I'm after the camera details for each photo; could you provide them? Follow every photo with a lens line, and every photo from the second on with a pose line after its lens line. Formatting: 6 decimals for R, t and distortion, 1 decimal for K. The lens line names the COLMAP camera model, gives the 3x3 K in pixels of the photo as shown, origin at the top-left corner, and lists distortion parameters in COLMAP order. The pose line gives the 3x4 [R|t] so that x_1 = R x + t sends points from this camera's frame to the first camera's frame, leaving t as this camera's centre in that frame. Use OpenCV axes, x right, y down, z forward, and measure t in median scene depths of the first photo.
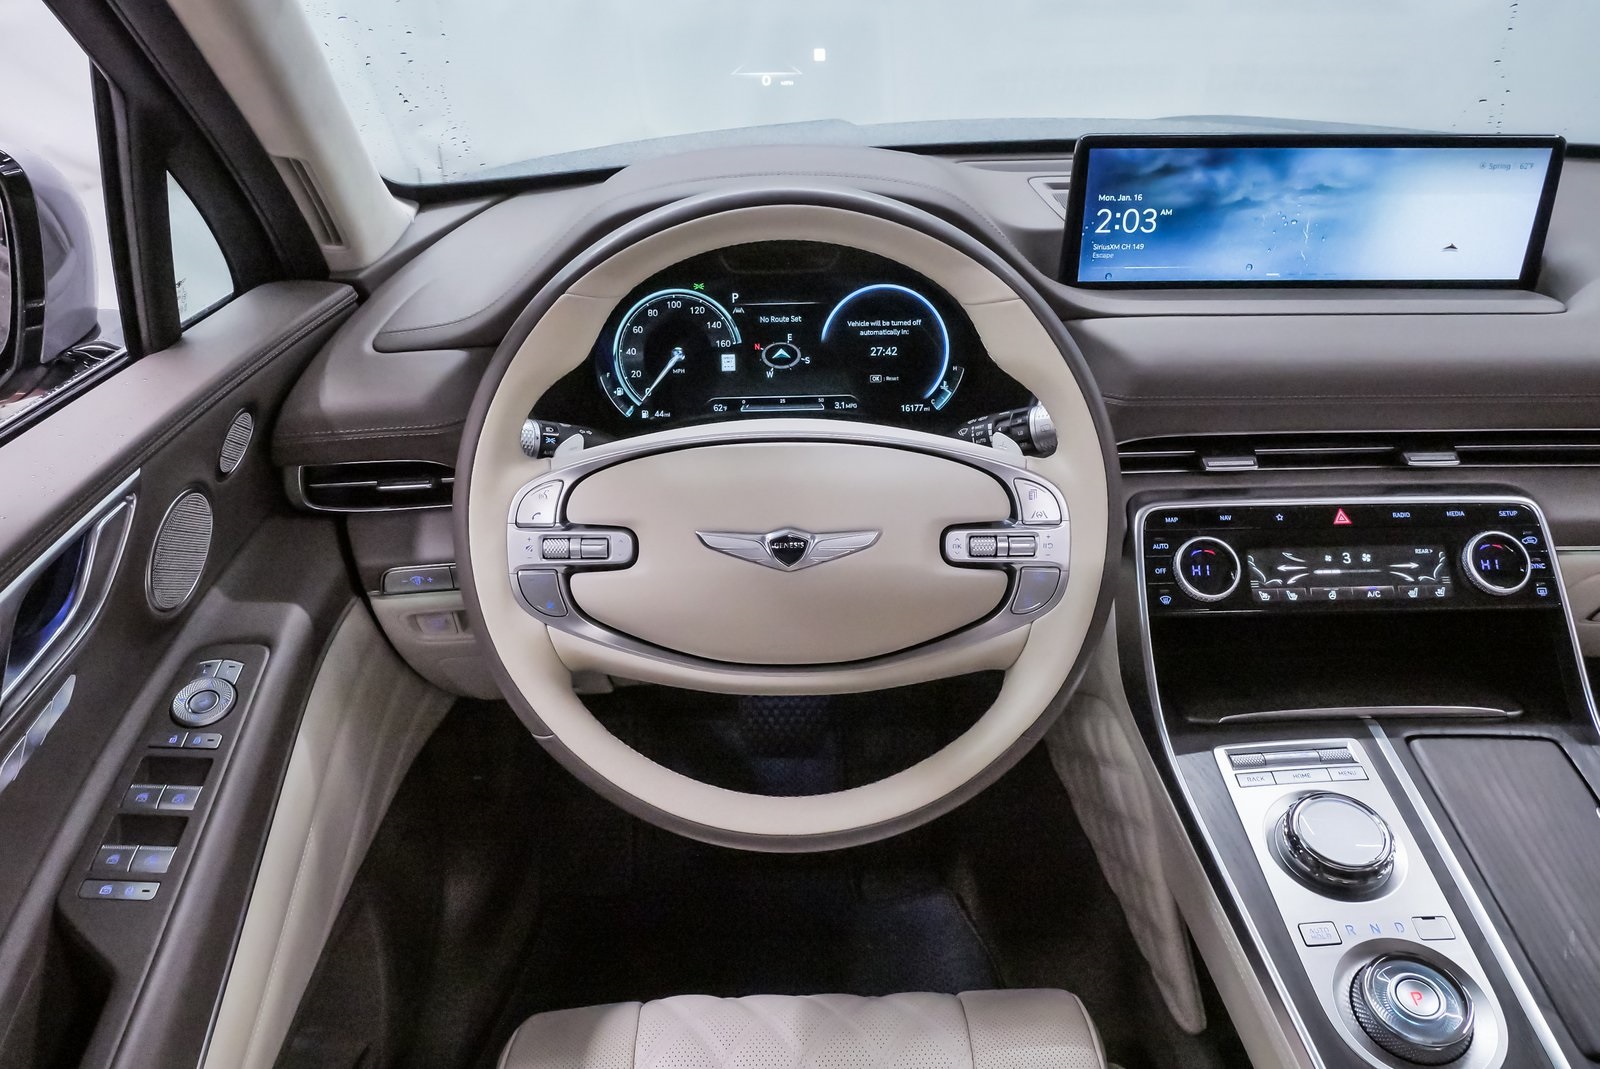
lens RADIAL K [[1201.3, 0, 772.2], [0, 1201.3, 537.1], [0, 0, 1]] dist [-0.044528, 0.014363]
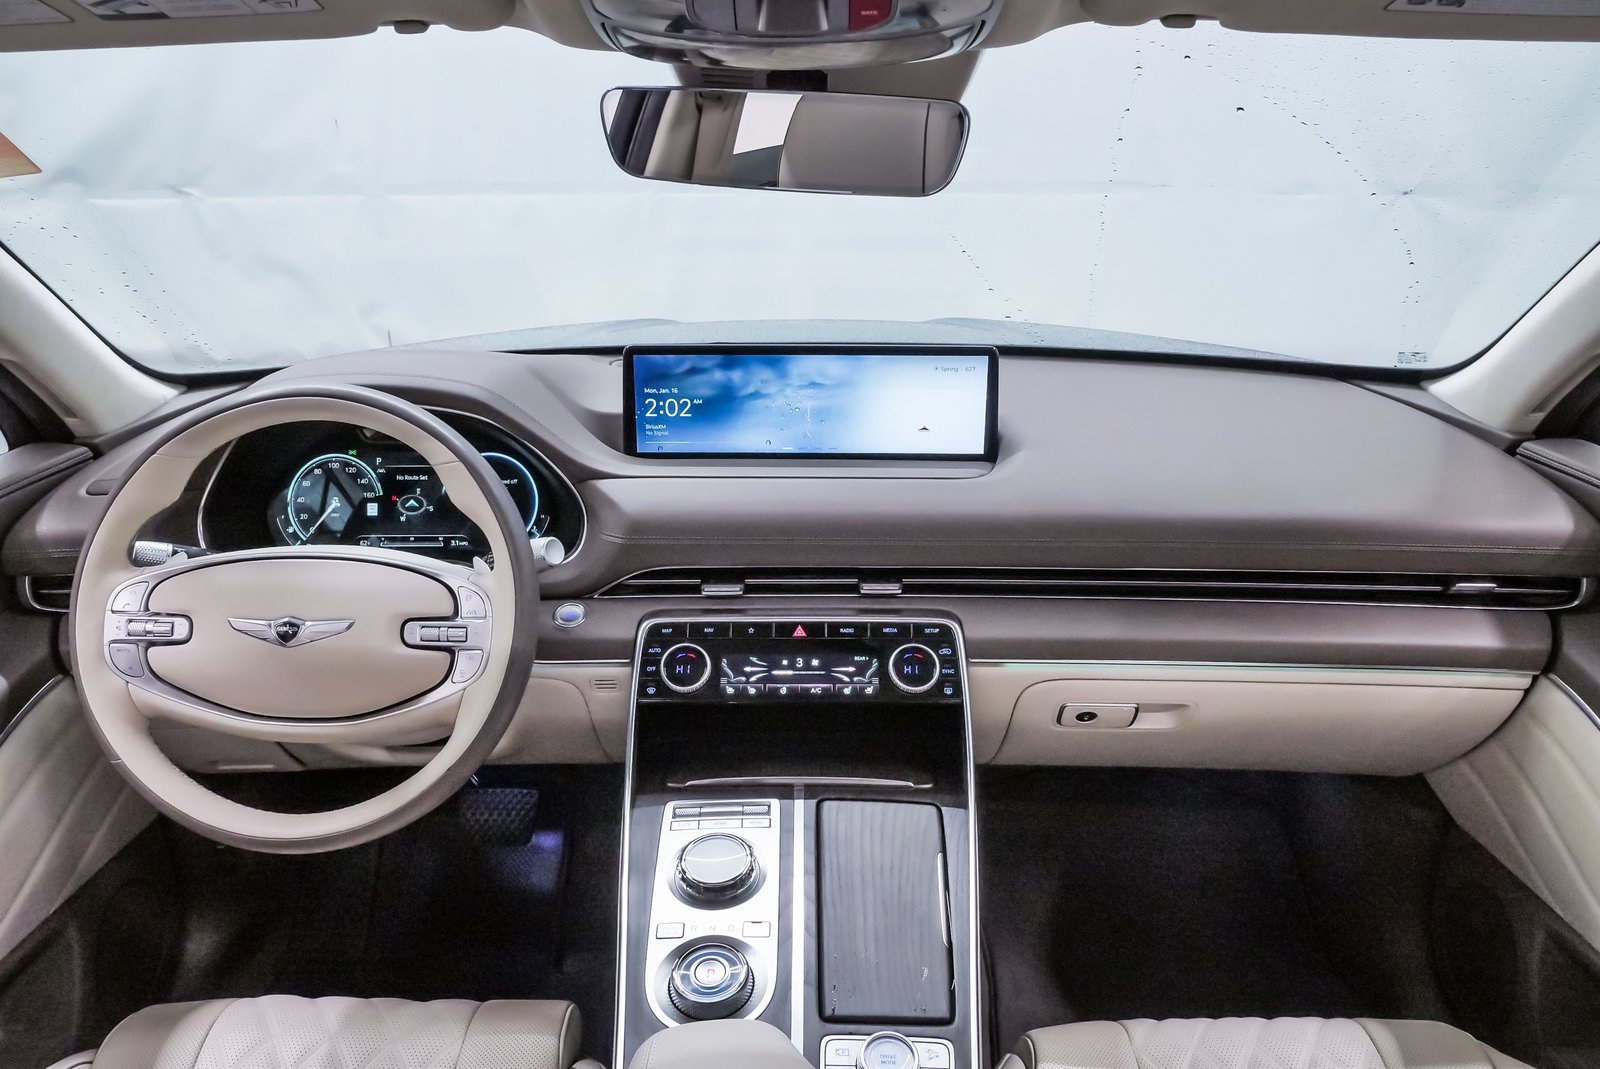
lens RADIAL K [[1201.3, 0, 803.5], [0, 1201.3, 535.9], [0, 0, 1]] dist [-0.044528, 0.014363]
pose [[0.999434, 0.017494, -0.028742, 0.512682], [-0.021493, 0.989157, -0.145282, 0.069805], [0.025889, 0.145818, 0.988973, -0.309037]]
